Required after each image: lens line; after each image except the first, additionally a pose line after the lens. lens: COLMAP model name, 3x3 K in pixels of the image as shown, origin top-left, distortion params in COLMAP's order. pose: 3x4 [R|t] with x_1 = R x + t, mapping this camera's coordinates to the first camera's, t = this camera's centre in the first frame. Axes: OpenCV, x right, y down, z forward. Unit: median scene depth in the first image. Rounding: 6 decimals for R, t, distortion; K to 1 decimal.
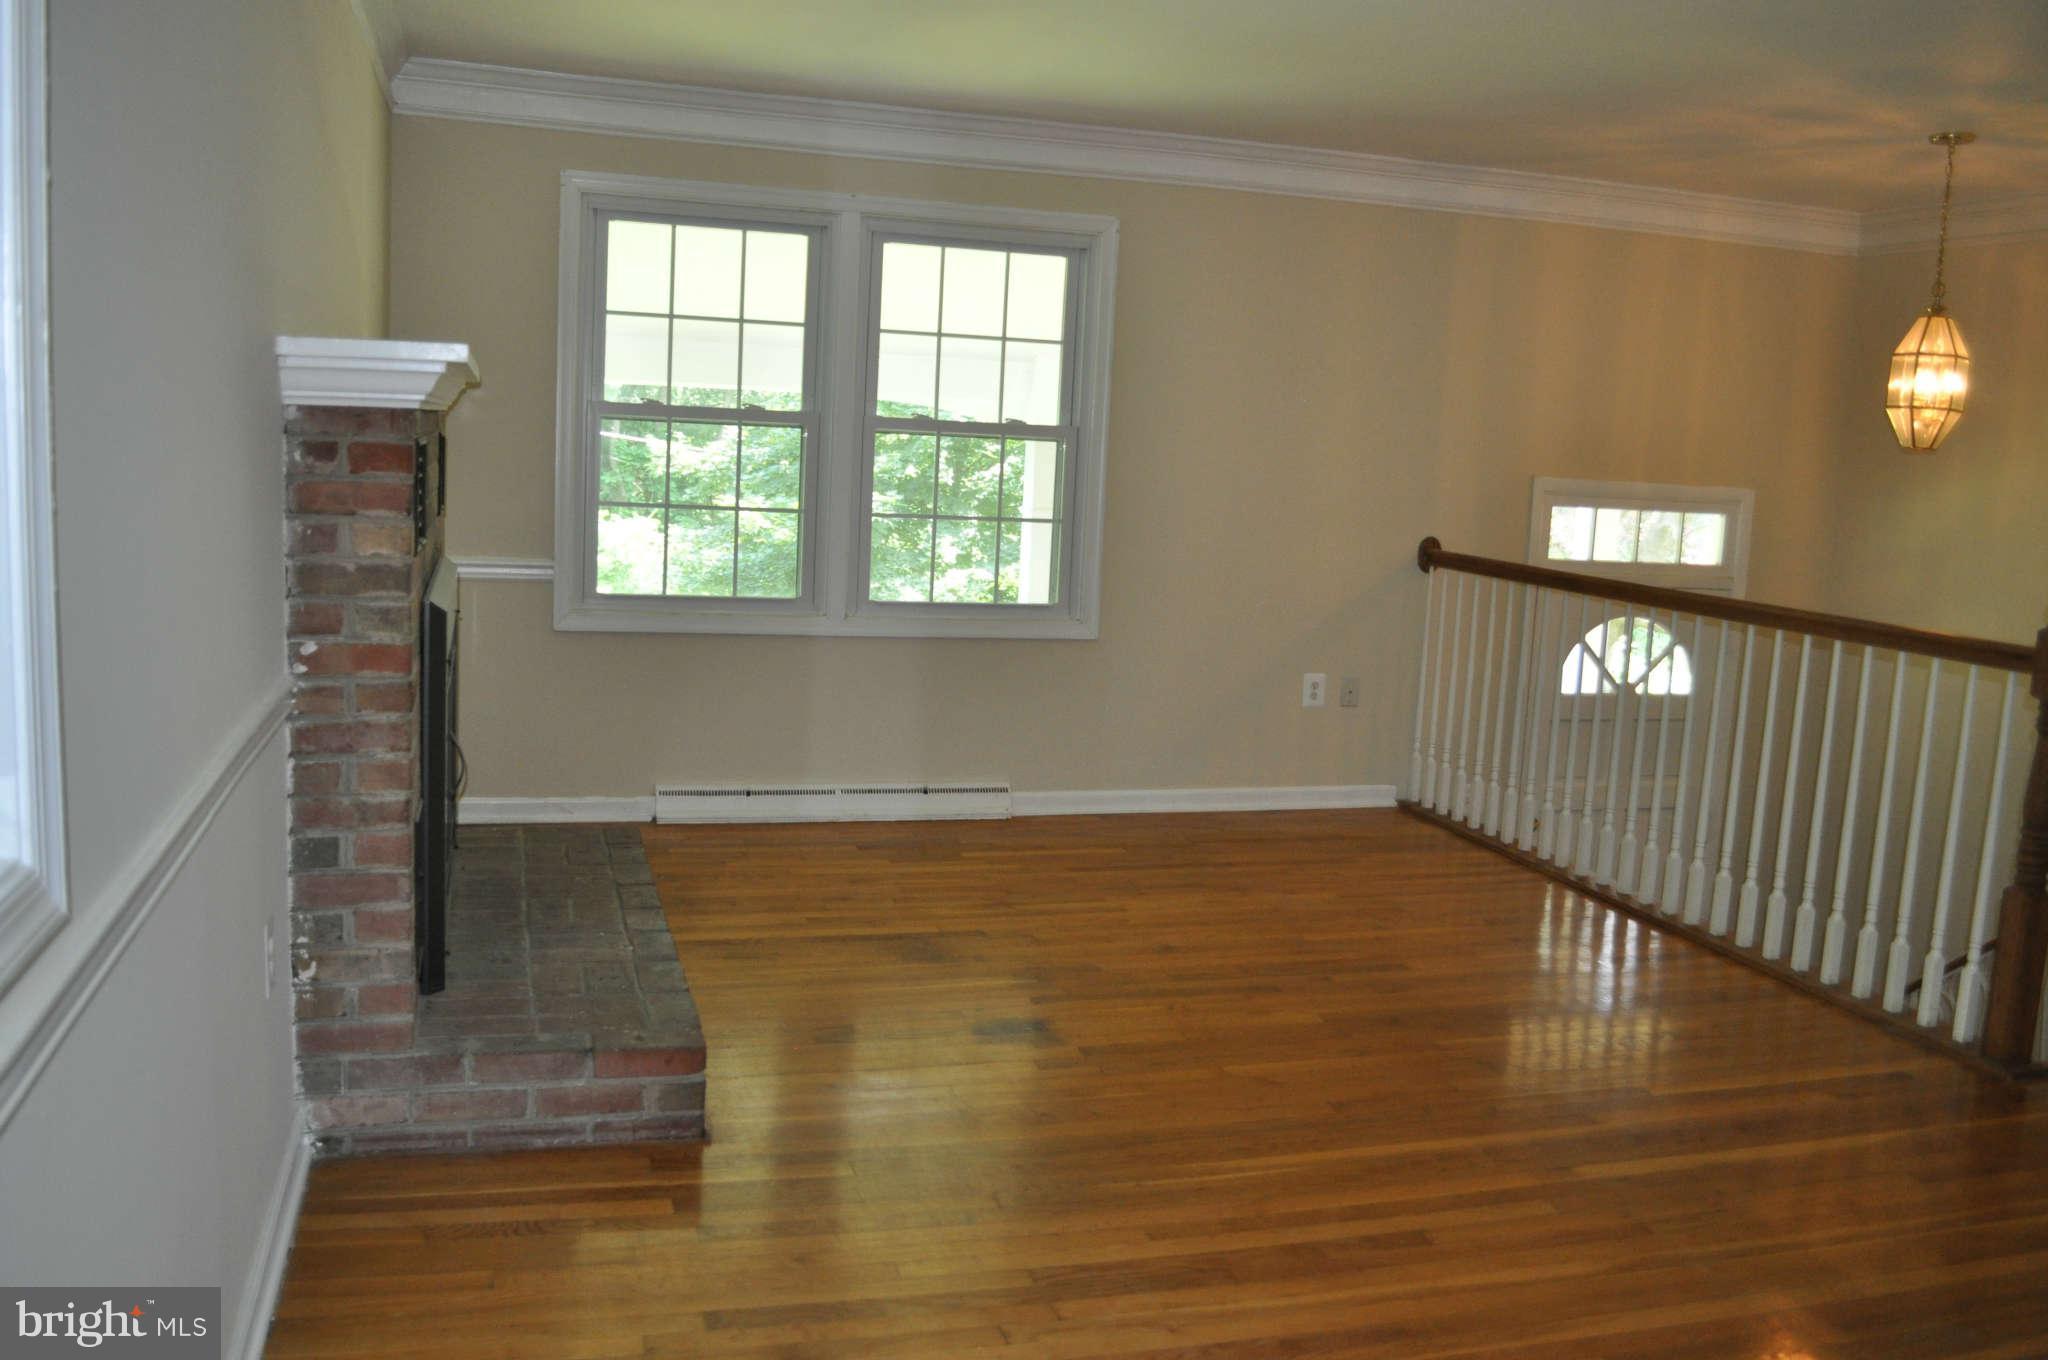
lens RADIAL K [[1723.3, 0, 1019.5], [0, 1723.3, 683.5], [0, 0, 1]] dist [-0.070325, 0.006246]
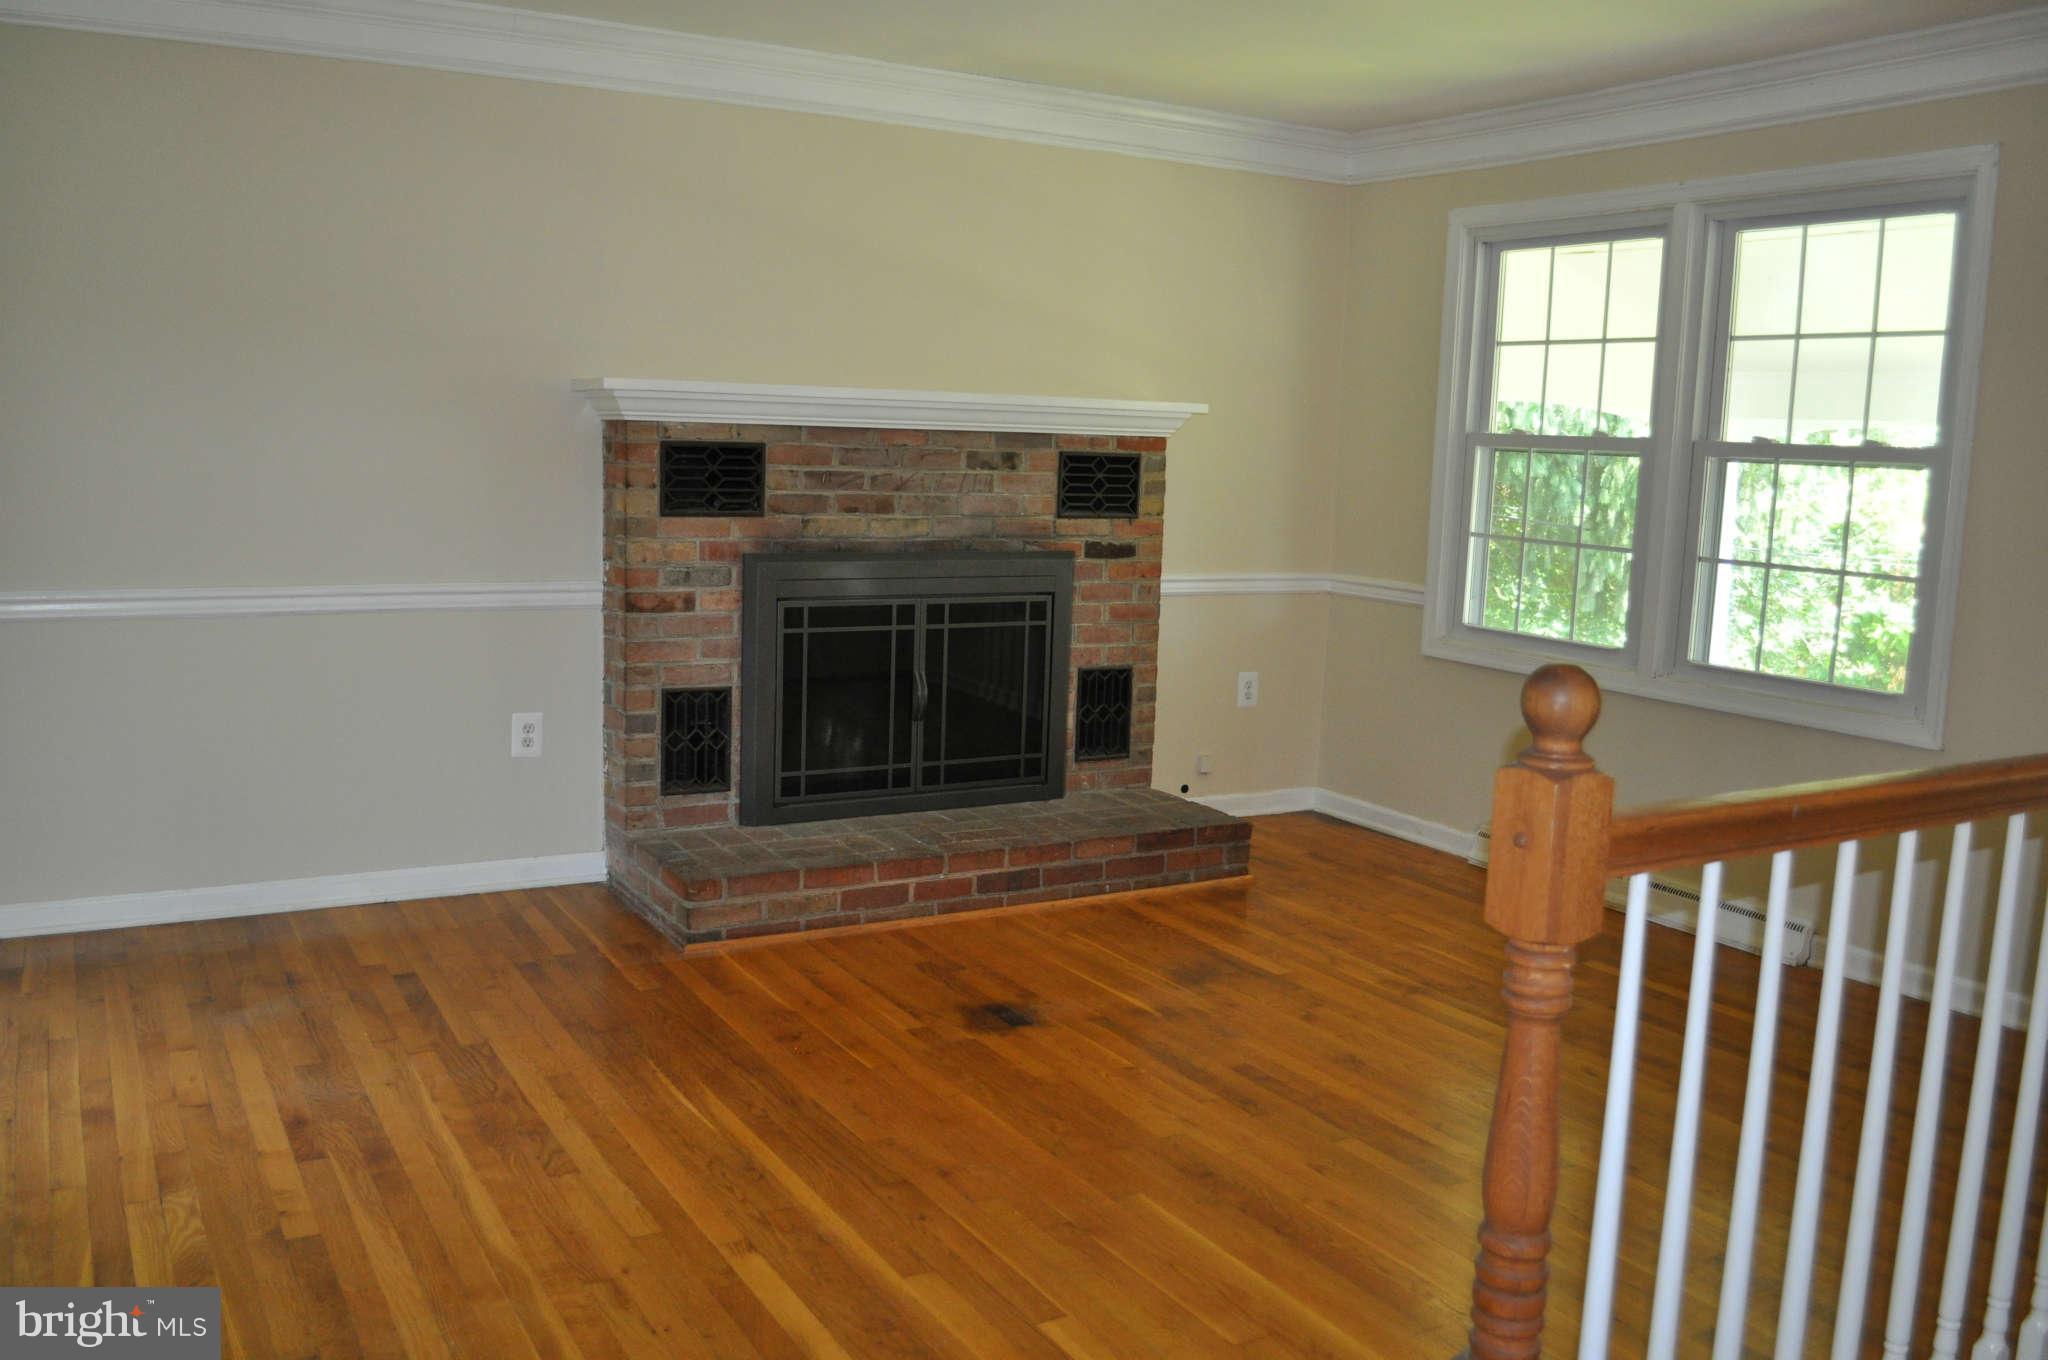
lens RADIAL K [[1723.3, 0, 1017.4], [0, 1723.3, 683.0], [0, 0, 1]] dist [-0.070325, 0.006246]
pose [[0.230727, 0.099289, -0.967939, 0.657693], [-0.154767, 0.985861, 0.064235, -0.041152], [0.960631, 0.134984, 0.242832, 0.499954]]
